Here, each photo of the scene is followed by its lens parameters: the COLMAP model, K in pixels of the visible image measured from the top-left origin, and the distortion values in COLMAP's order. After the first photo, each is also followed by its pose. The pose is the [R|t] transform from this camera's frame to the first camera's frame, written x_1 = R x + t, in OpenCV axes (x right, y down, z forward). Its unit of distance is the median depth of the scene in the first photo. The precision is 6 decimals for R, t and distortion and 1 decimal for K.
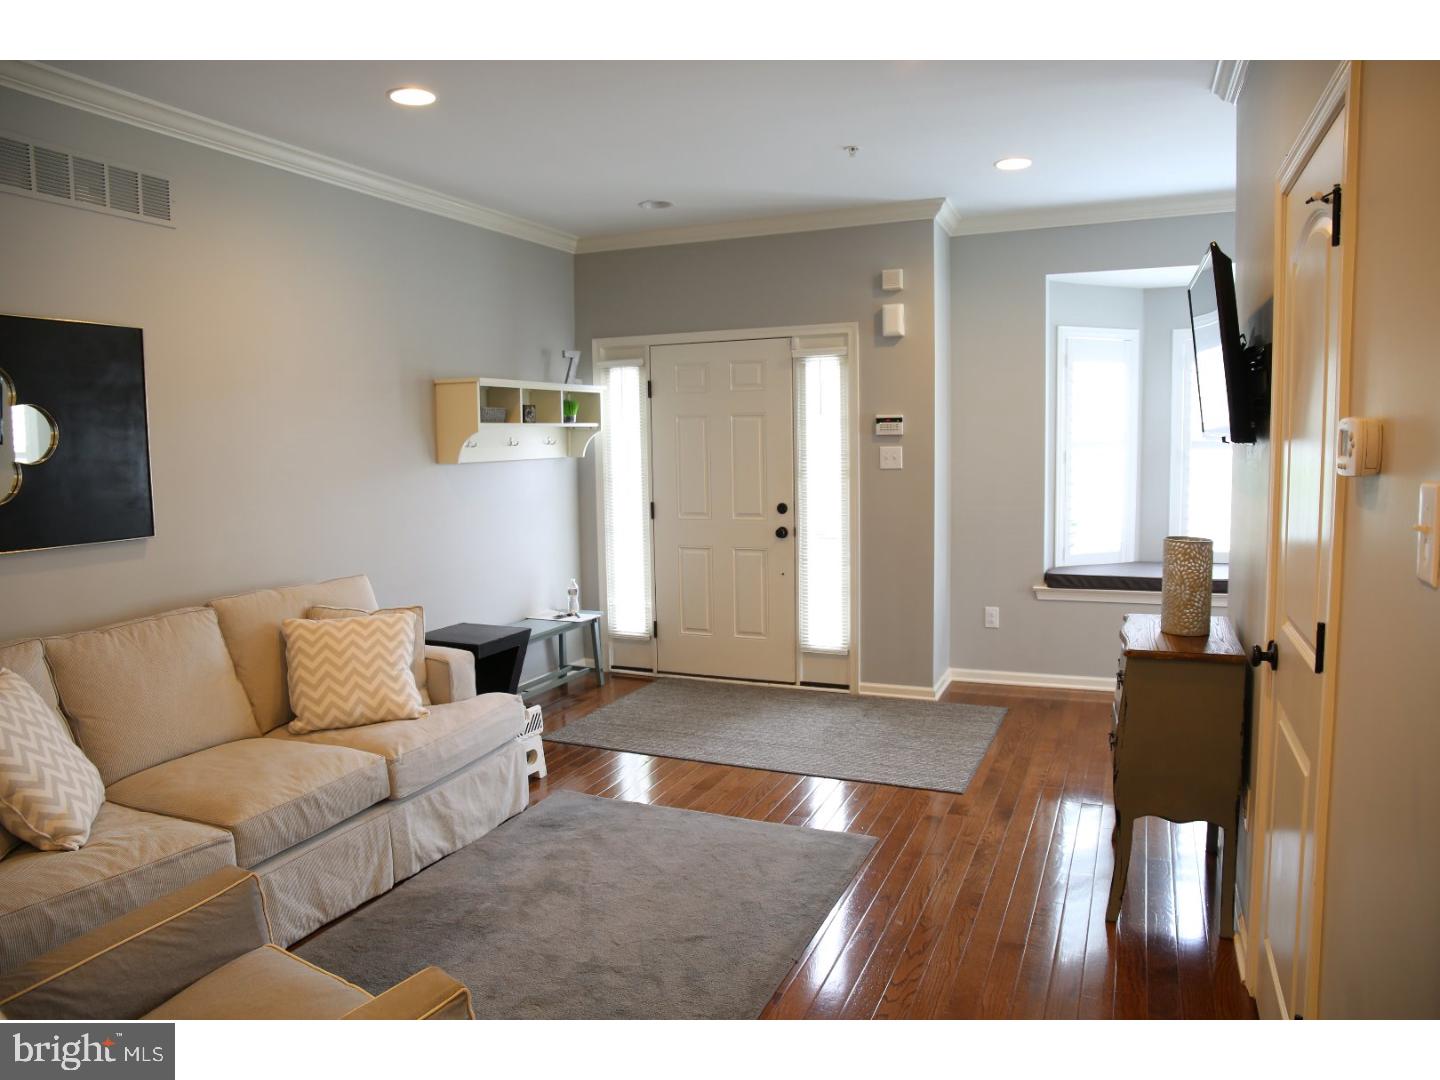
lens RADIAL K [[995.7, 0, 707.1], [0, 995.7, 531.9], [0, 0, 1]] dist [-0.115782, 0.079667]
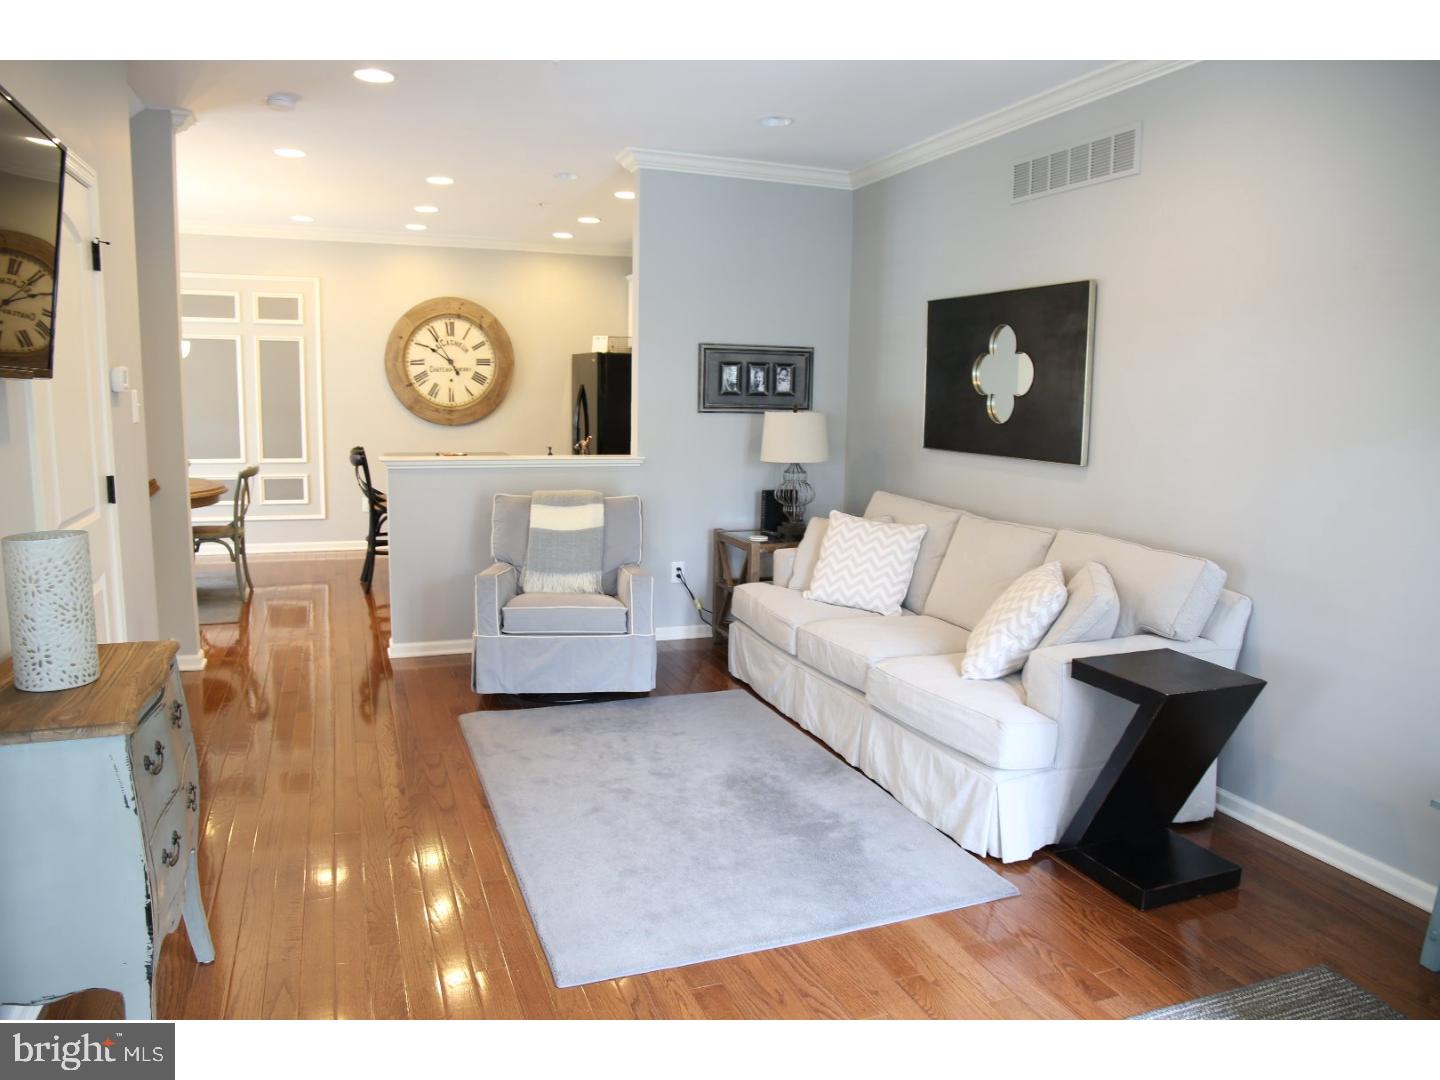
lens RADIAL K [[995.7, 0, 719.5], [0, 995.7, 535.8], [0, 0, 1]] dist [-0.115782, 0.079667]
pose [[-0.708142, 0.108776, -0.697641, 0.348432], [-0.071530, 0.971926, 0.224149, -0.092851], [0.702438, 0.208632, -0.680481, 0.975772]]
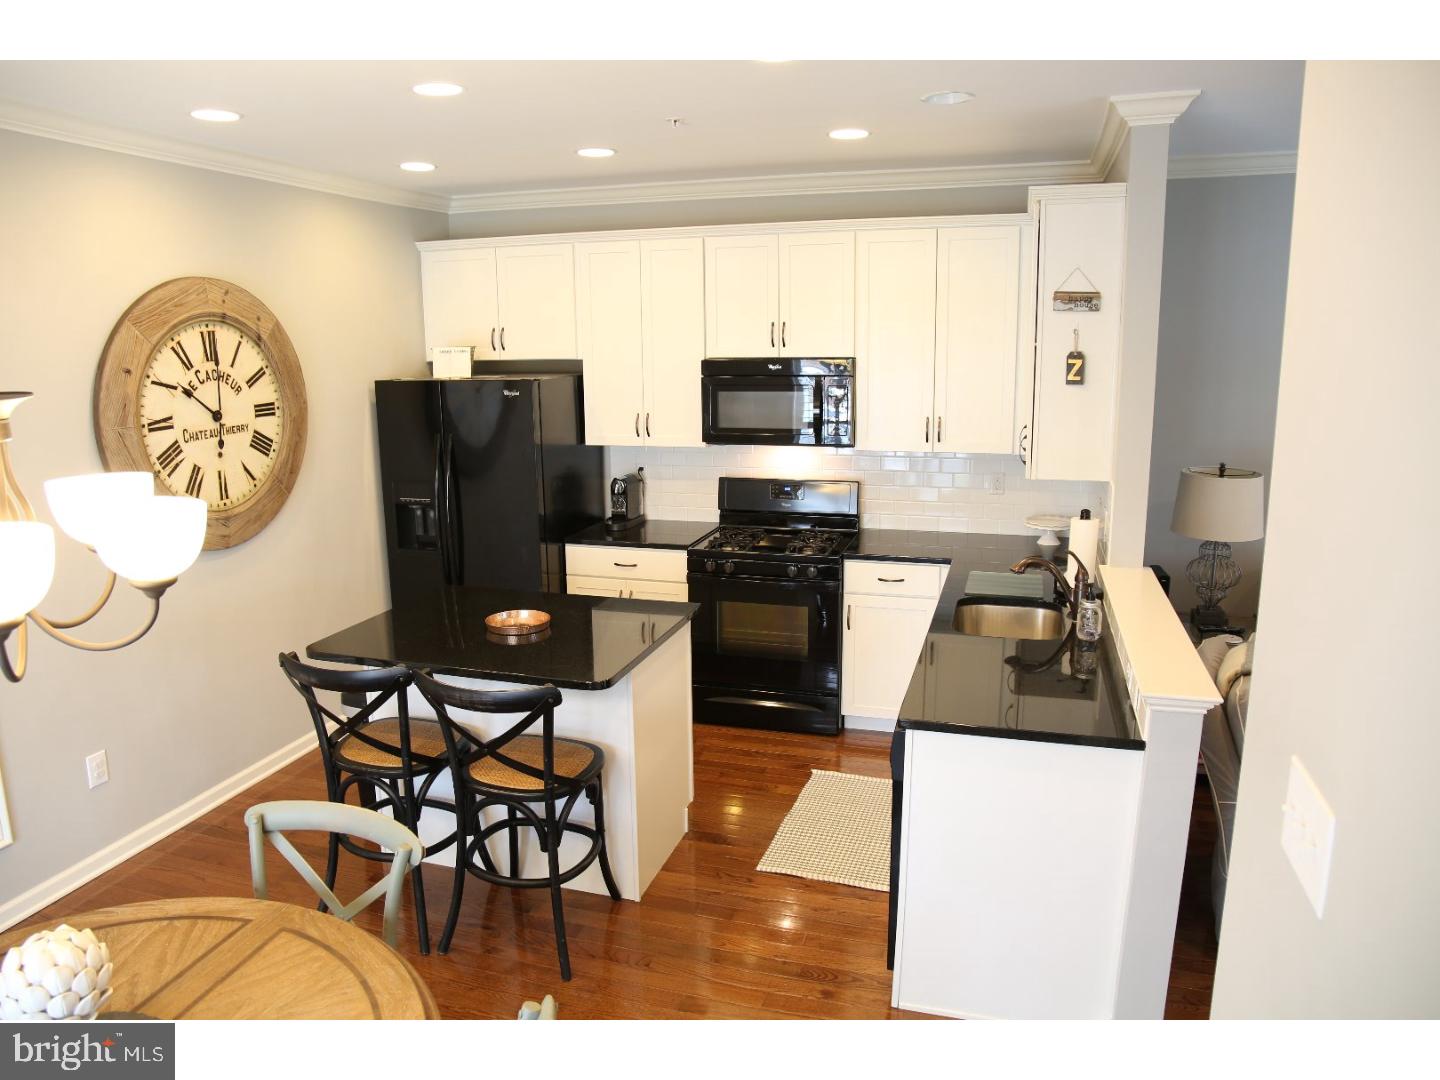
lens RADIAL K [[995.7, 0, 717.9], [0, 995.7, 541.1], [0, 0, 1]] dist [-0.115782, 0.079667]
pose [[0.118995, 0.218188, -0.968625, 0.295333], [-0.081275, 0.974423, 0.209510, -0.071261], [0.989563, 0.053795, 0.133684, -0.179670]]
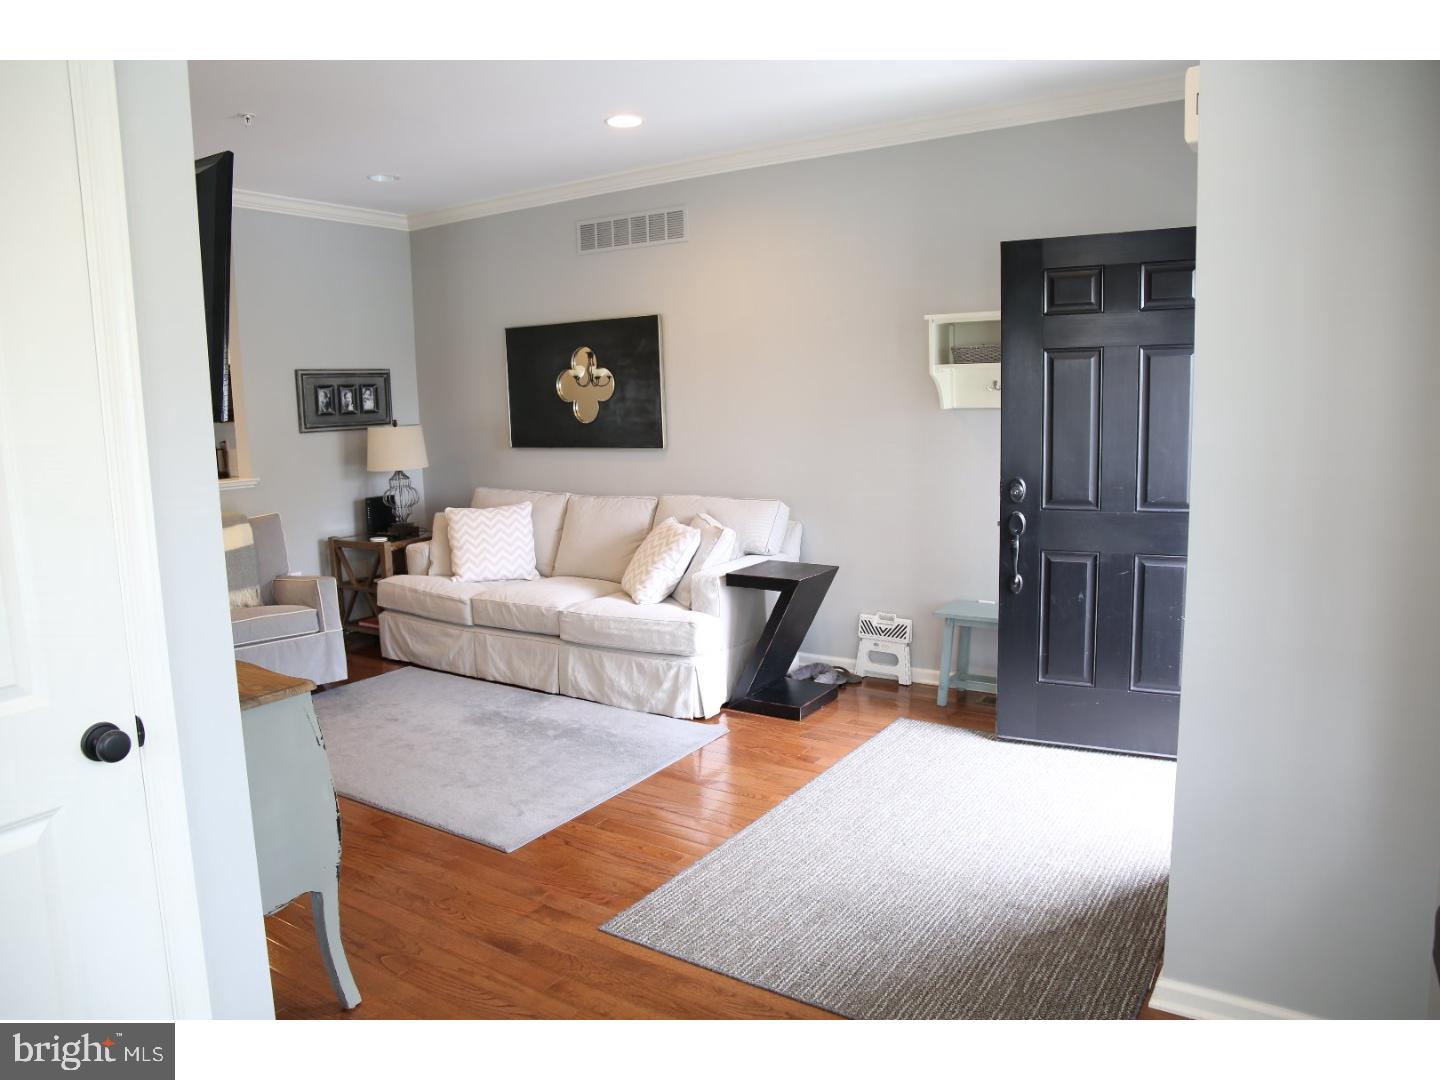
lens RADIAL K [[995.7, 0, 712.5], [0, 995.7, 533.7], [0, 0, 1]] dist [-0.115782, 0.079667]
pose [[-0.159317, 0.163115, -0.973659, 0.648077], [-0.063254, 0.982543, 0.174953, -0.095214], [0.985199, 0.089461, -0.146218, 0.861409]]
